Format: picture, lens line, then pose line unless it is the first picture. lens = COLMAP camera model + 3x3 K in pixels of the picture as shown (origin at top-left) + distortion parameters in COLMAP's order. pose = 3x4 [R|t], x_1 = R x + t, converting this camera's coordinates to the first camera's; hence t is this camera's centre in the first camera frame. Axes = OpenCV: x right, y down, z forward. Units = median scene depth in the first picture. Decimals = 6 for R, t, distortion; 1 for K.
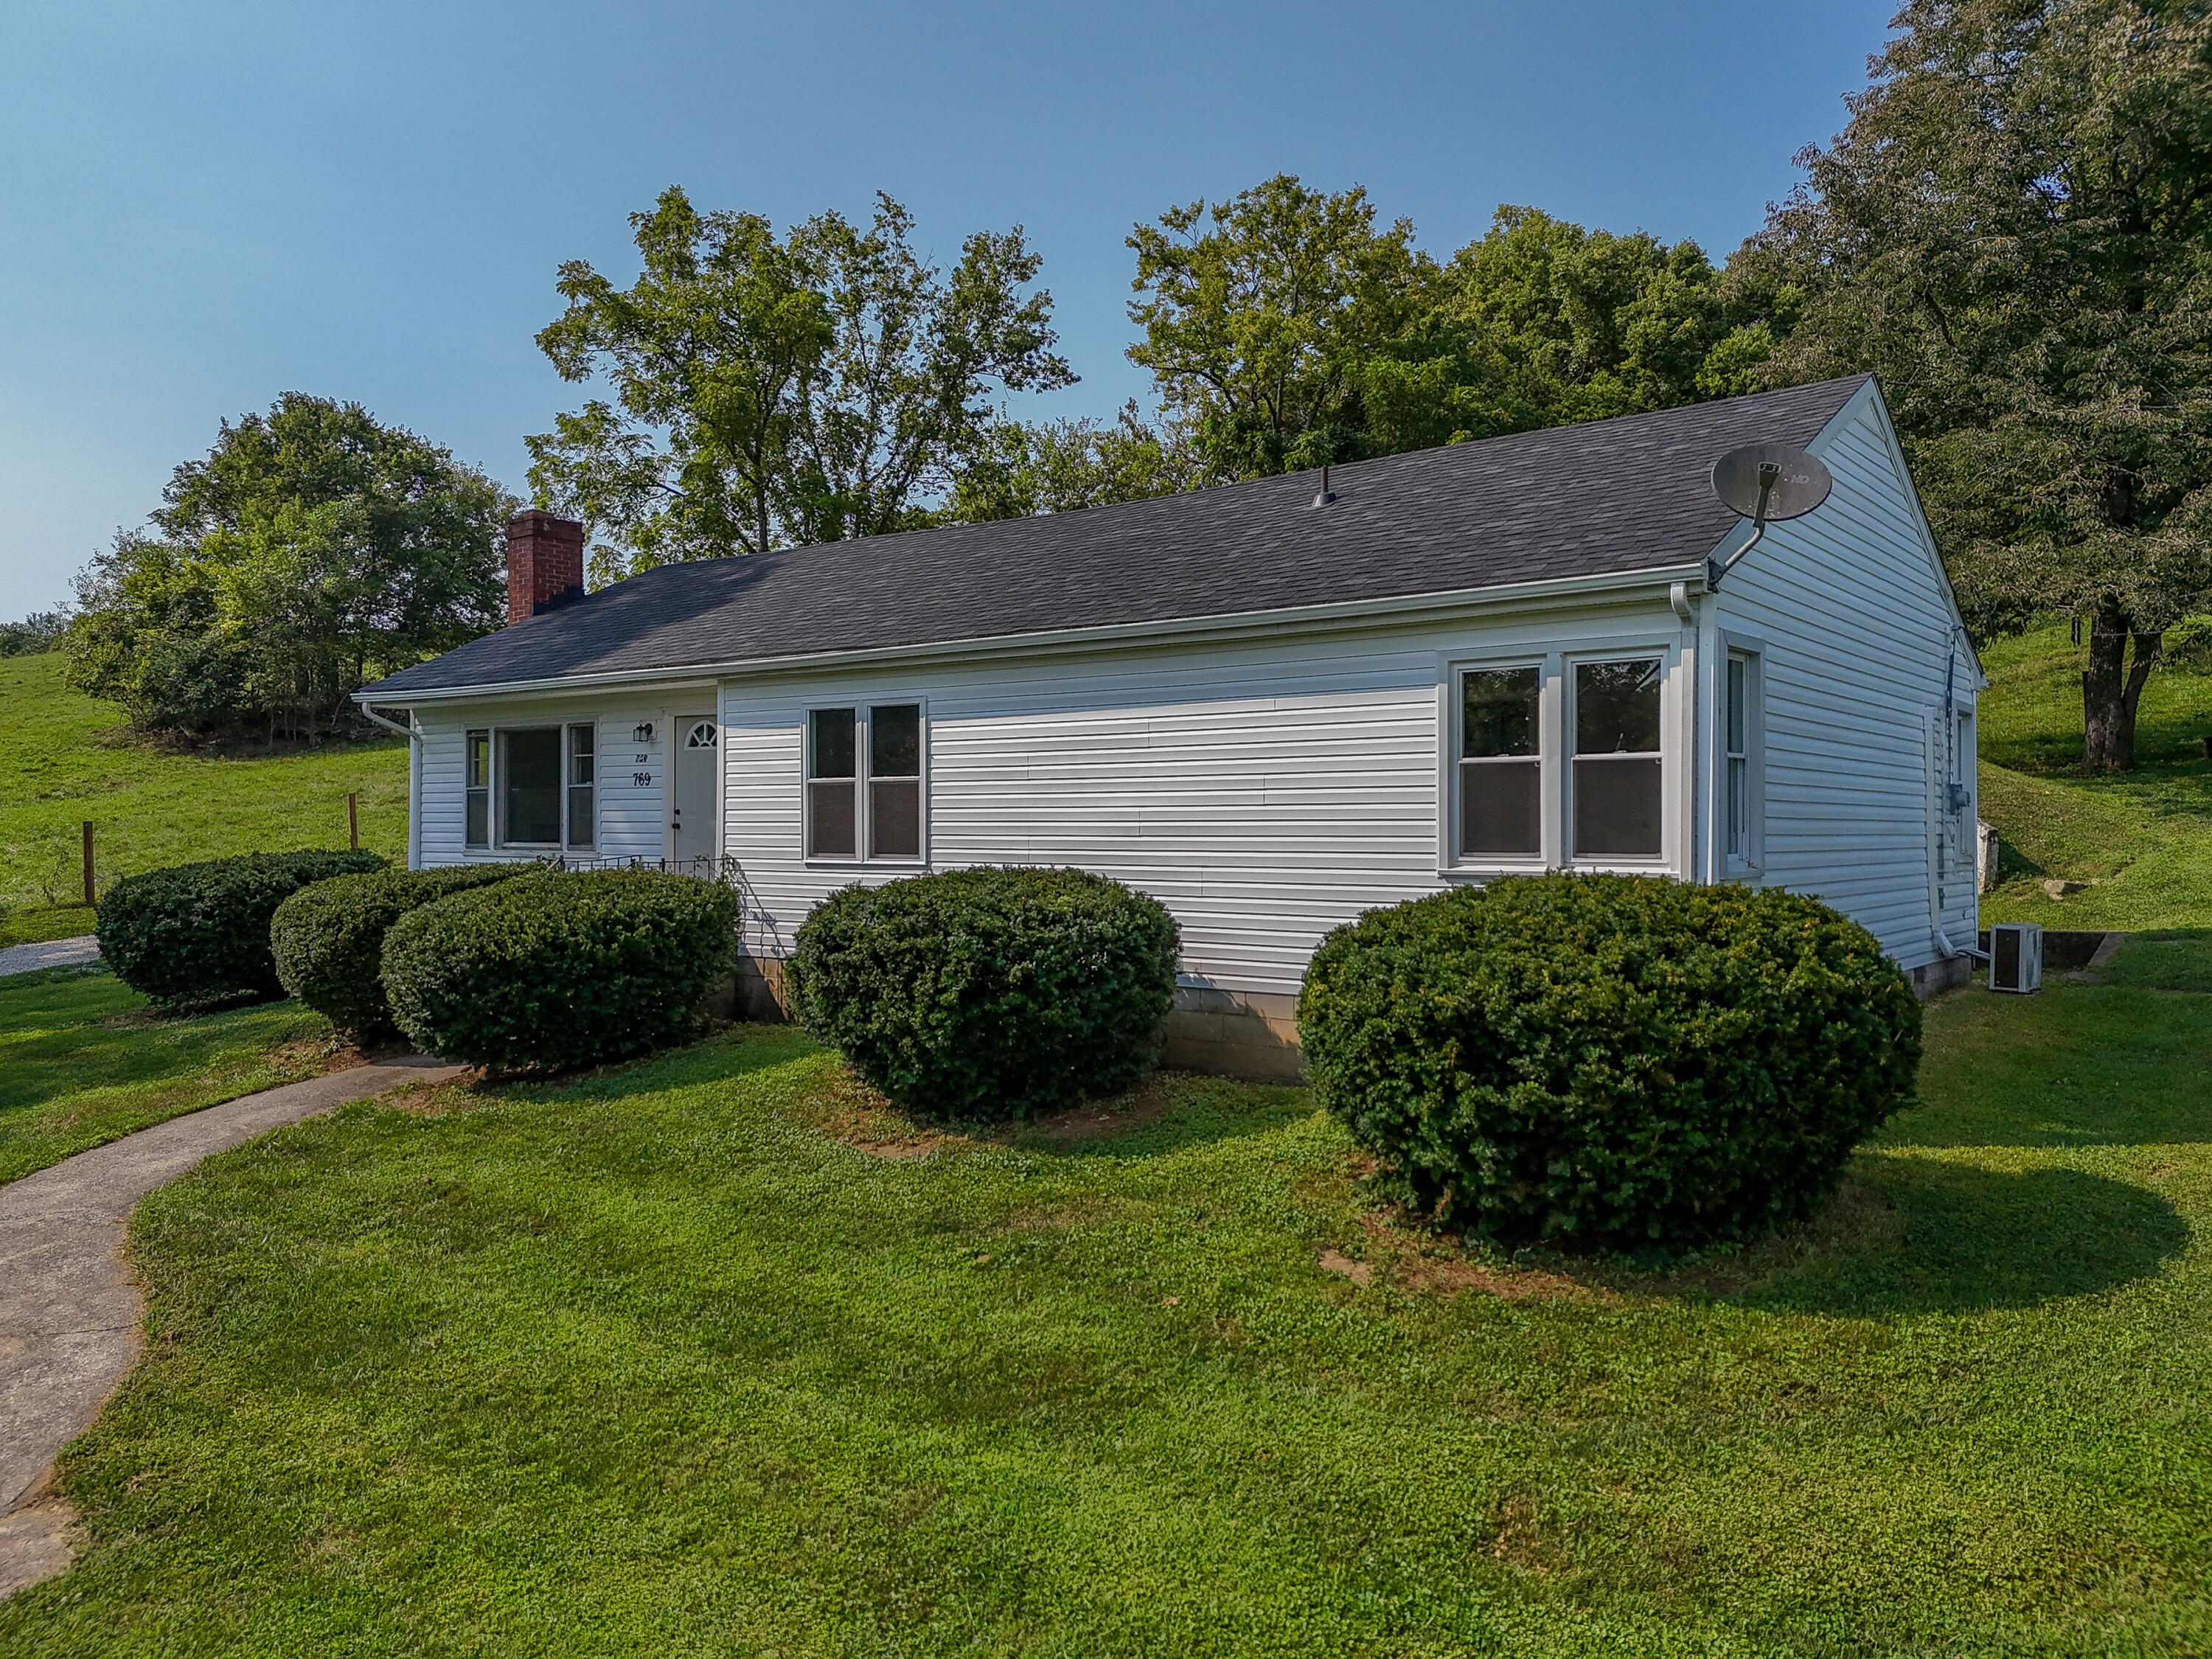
lens RADIAL K [[1612.1, 0, 1106.0], [0, 1612.1, 829.5], [0, 0, 1]] dist [0.070484, -0.077562]
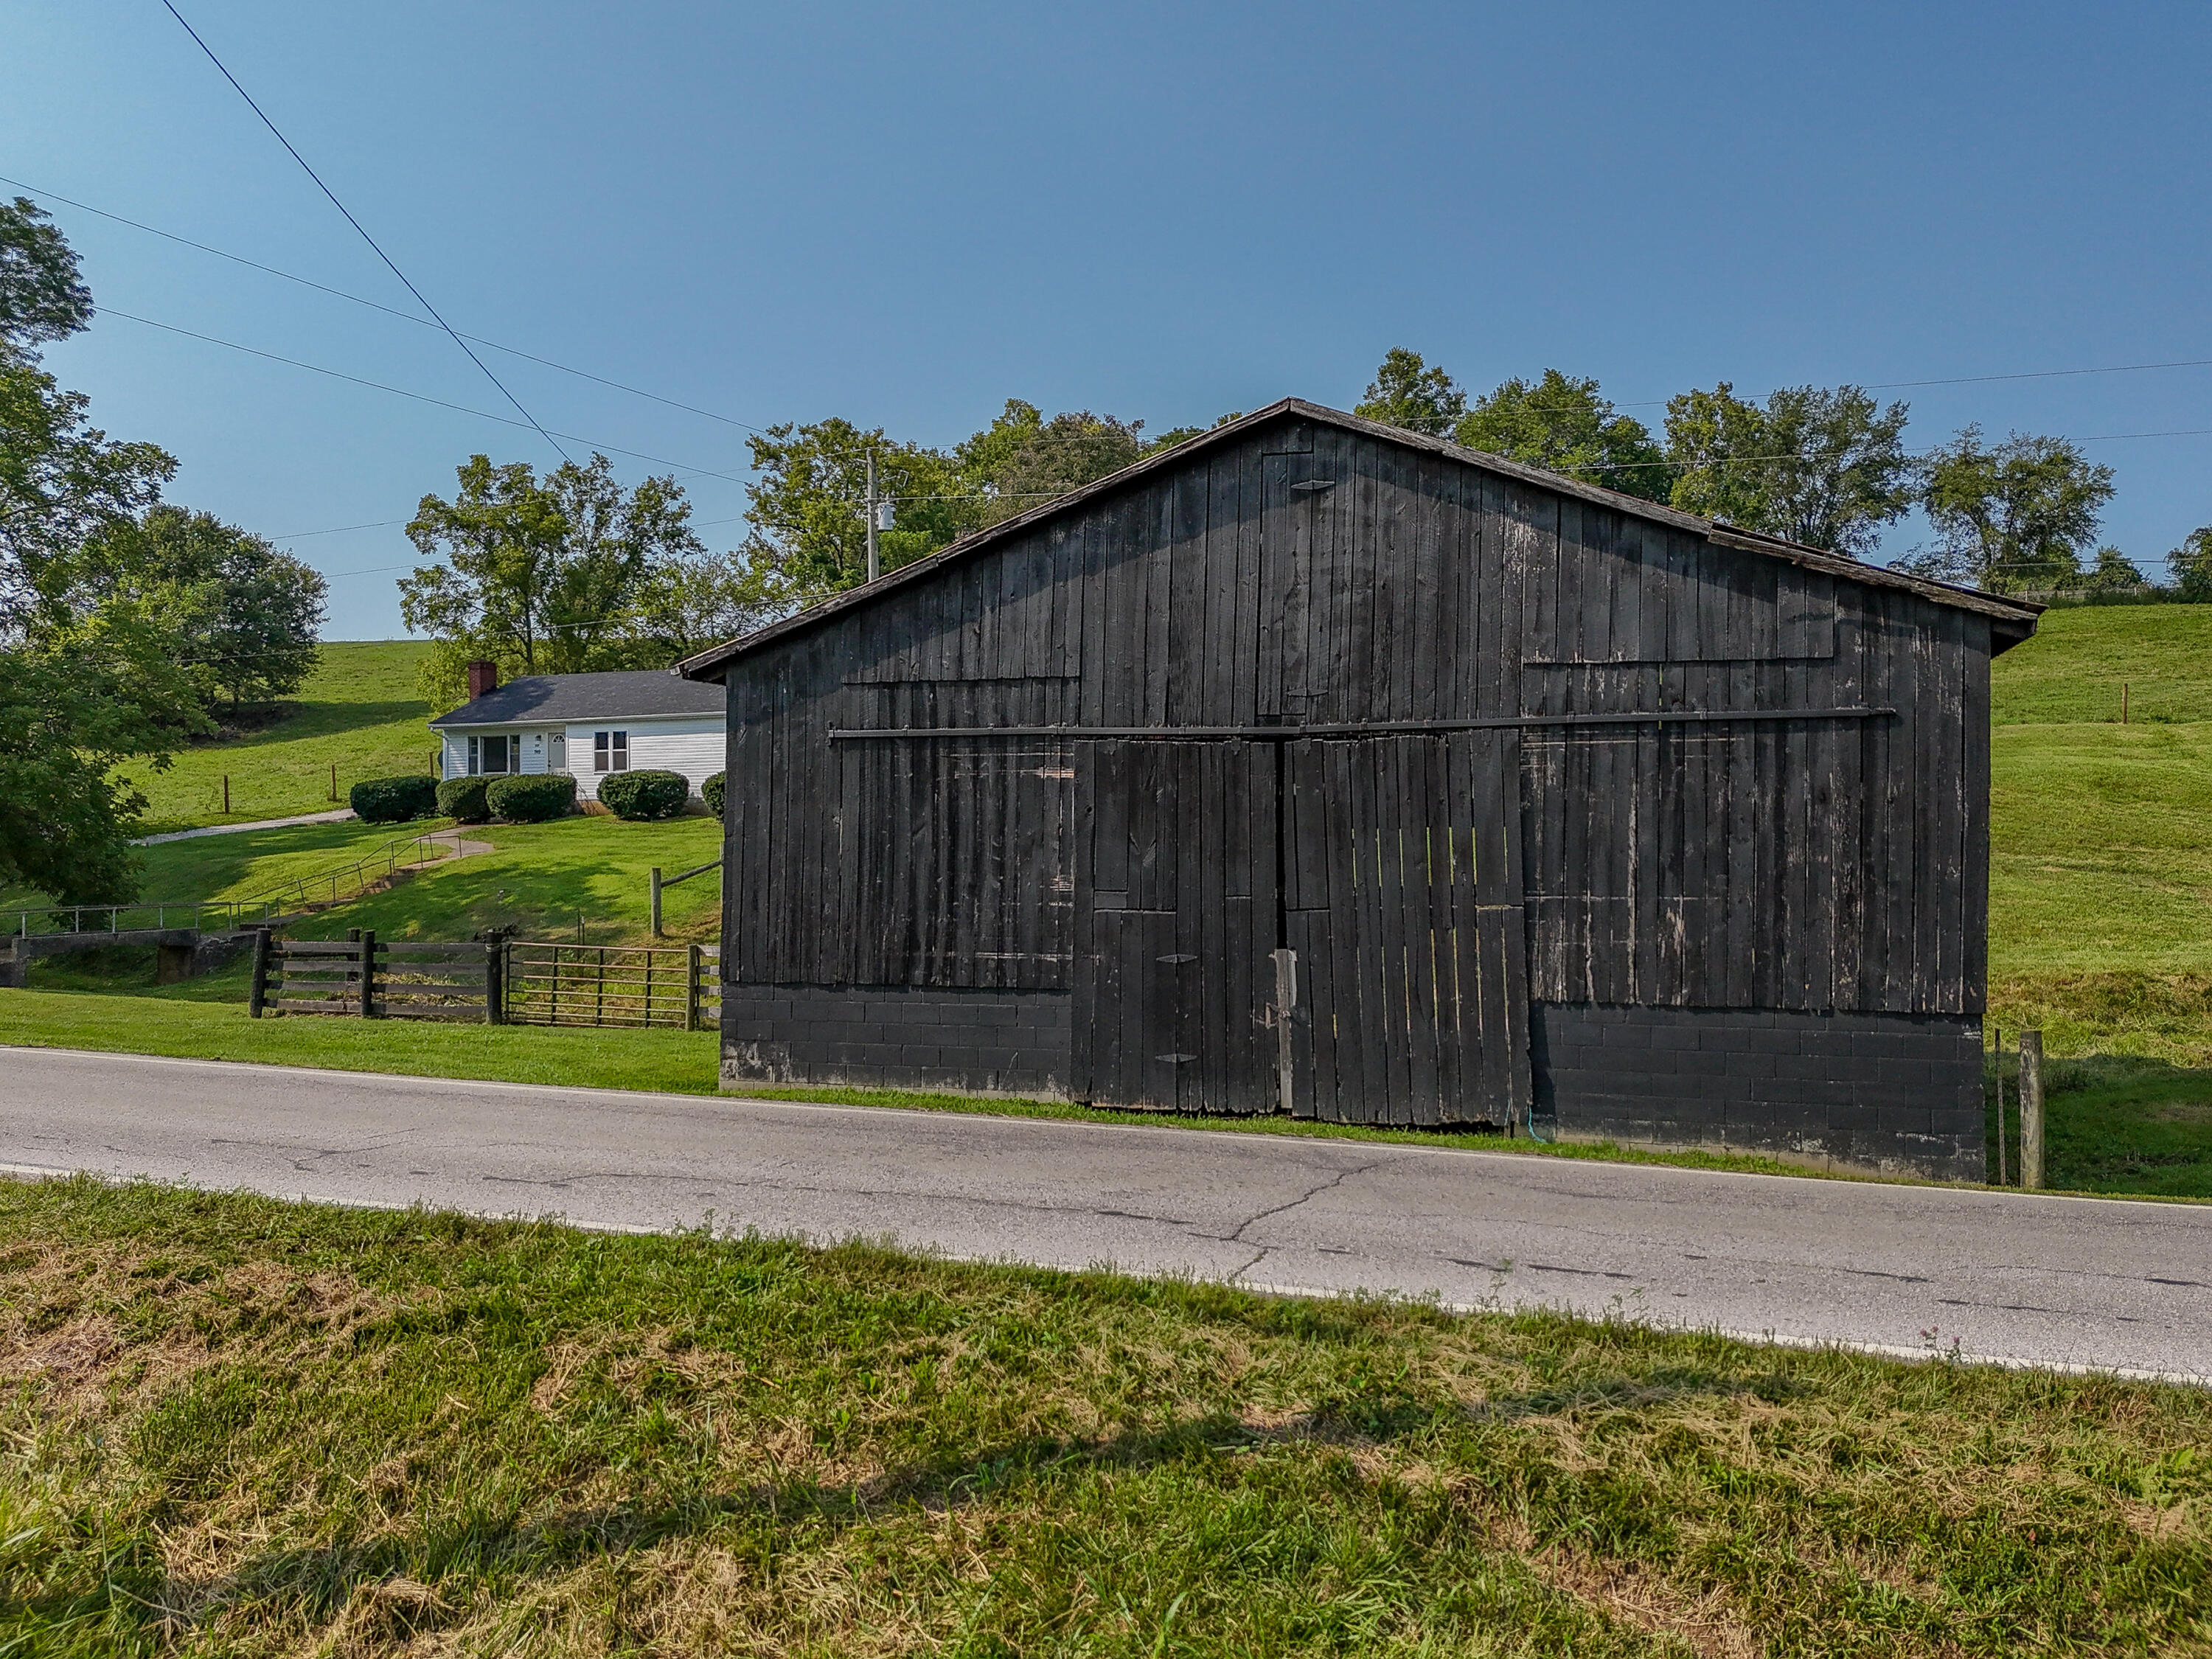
lens RADIAL K [[1551.0, 0, 1177.8], [0, 1551.0, 839.5], [0, 0, 1]] dist [0.000963, 0.084008]
pose [[0.971763, -0.008055, 0.235823, 0.096279], [0.006880, 0.999959, 0.005805, 0.056541], [-0.235861, -0.004019, 0.971779, -0.979032]]
